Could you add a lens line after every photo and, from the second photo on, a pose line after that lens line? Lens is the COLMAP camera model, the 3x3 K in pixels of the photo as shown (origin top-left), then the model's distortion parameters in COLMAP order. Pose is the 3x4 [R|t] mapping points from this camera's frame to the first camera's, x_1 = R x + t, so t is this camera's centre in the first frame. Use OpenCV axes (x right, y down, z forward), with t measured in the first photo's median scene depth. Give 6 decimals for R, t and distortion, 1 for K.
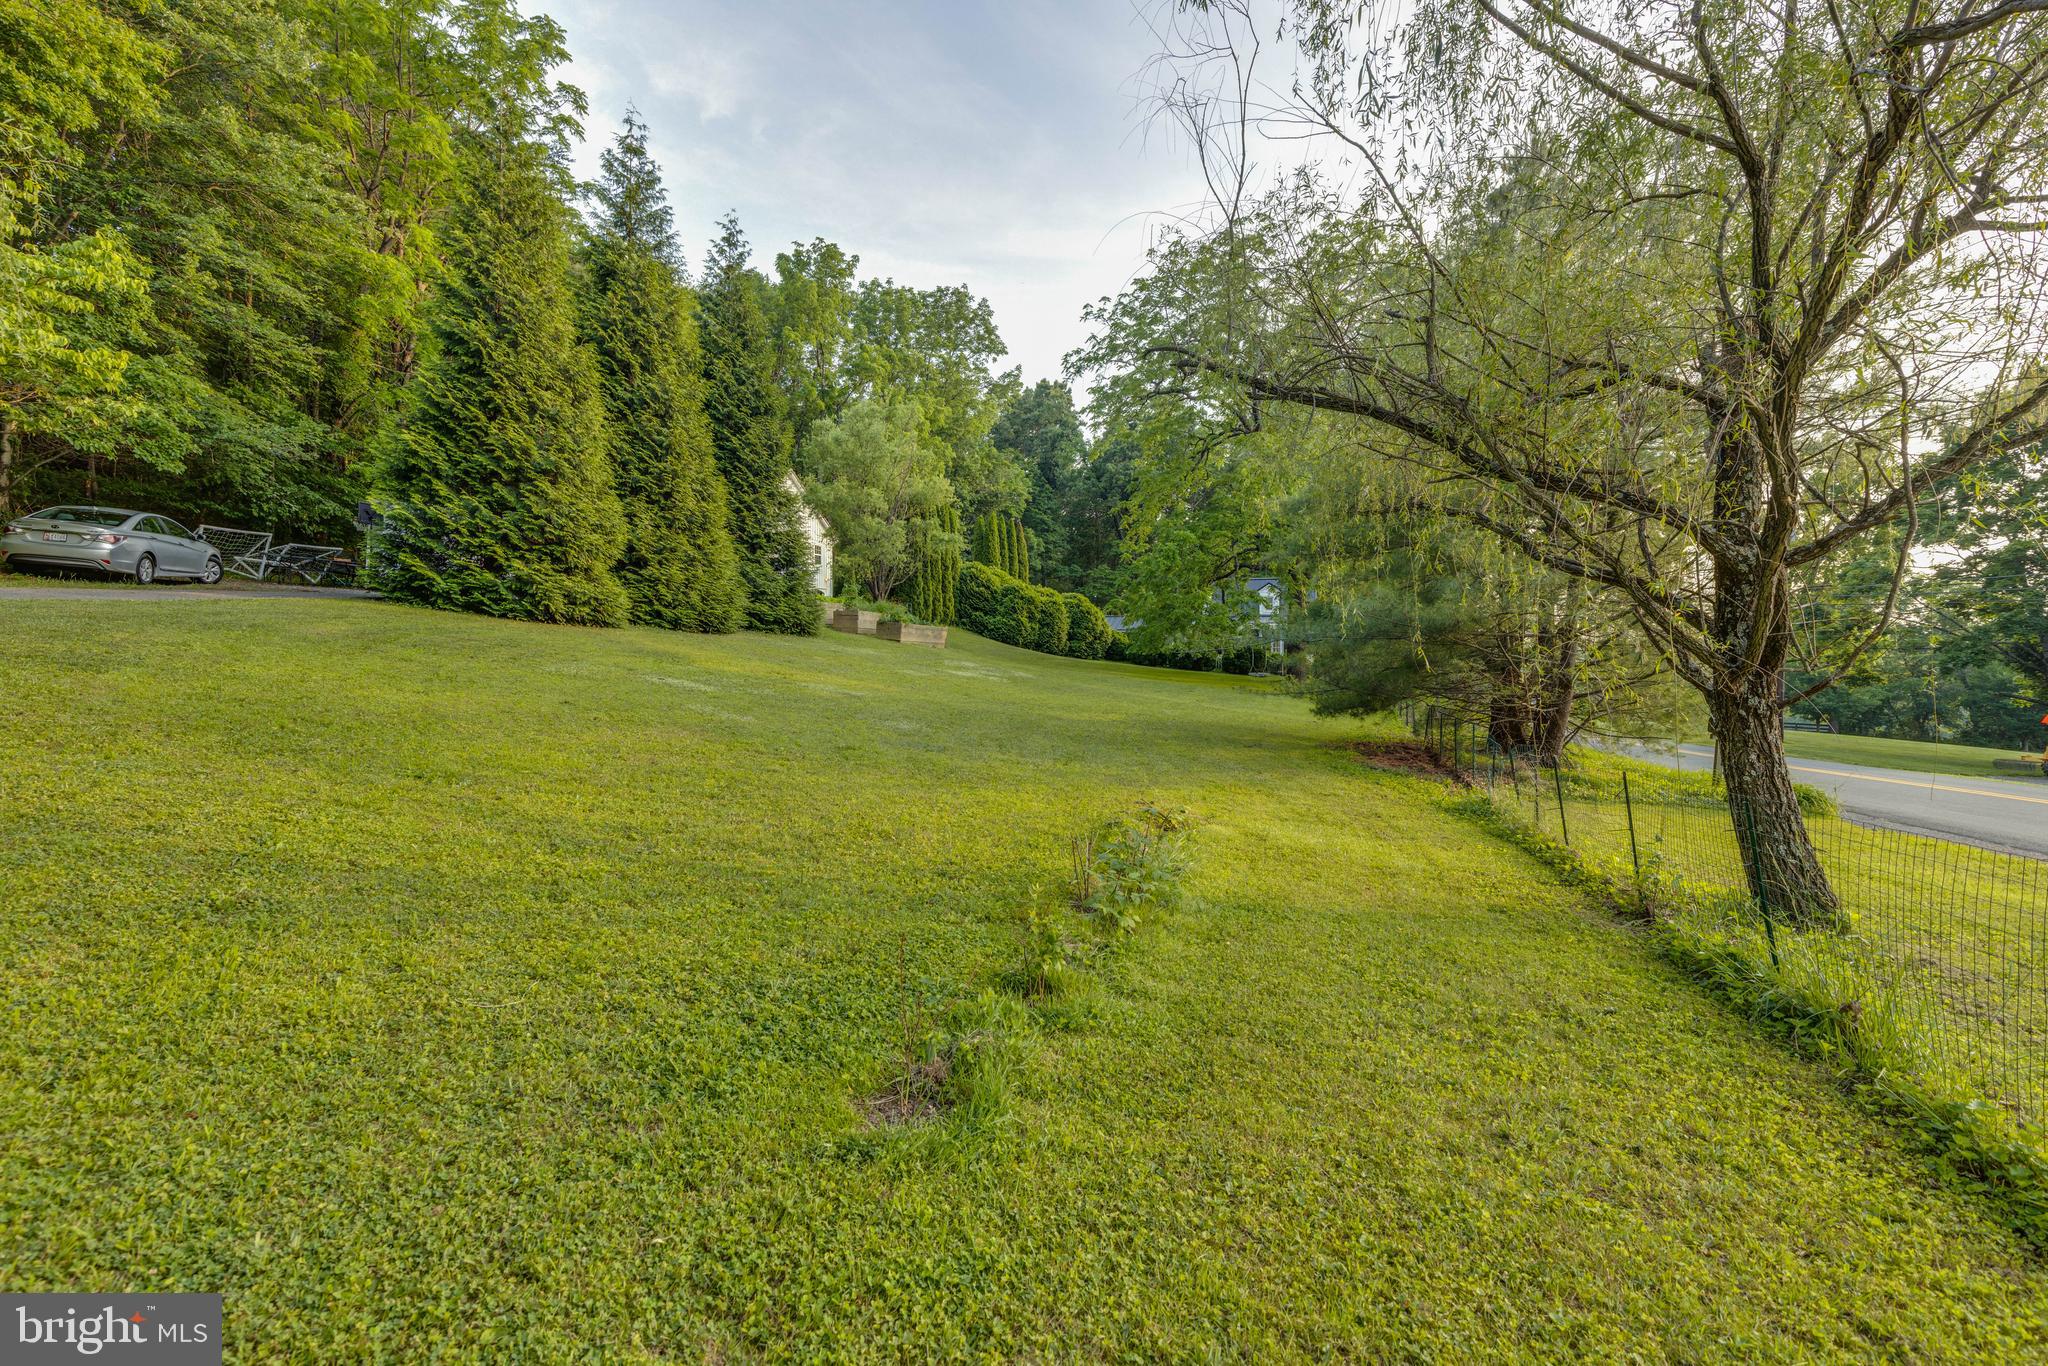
lens RADIAL K [[943.5, 0, 1024.0], [0, 943.5, 682.8], [0, 0, 1]] dist [0.004615, 0.000137]
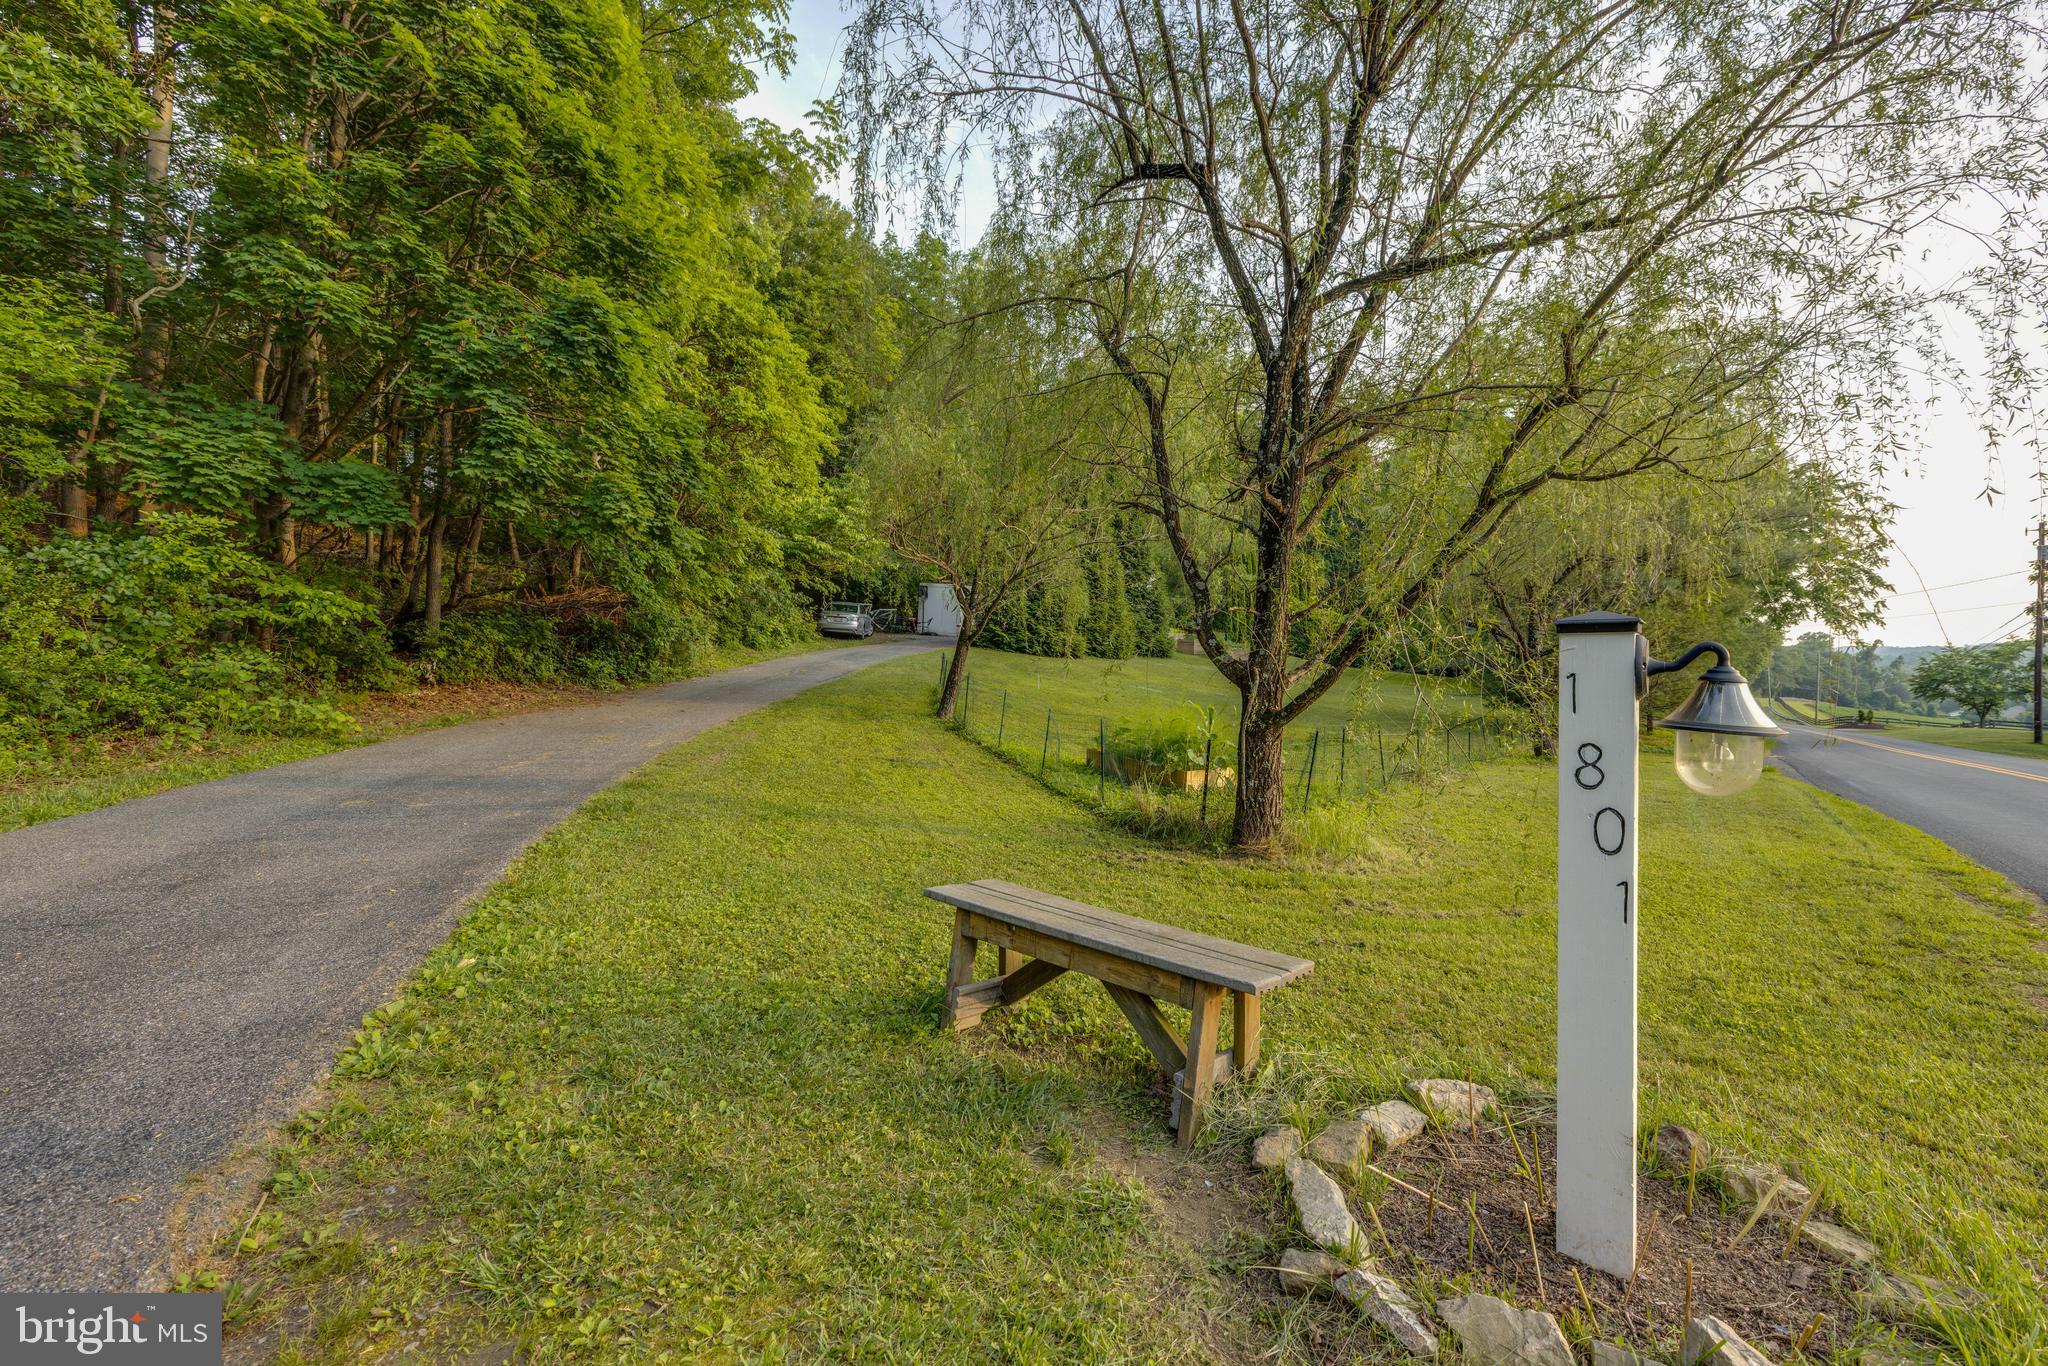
lens RADIAL K [[943.5, 0, 1024.6], [0, 943.5, 683.4], [0, 0, 1]] dist [0.004615, 0.000137]
pose [[0.956426, 0.001298, -0.291971, 0.006003], [-0.001448, 0.999999, -0.000296, -0.008856], [0.291970, 0.000706, 0.956427, -0.872024]]
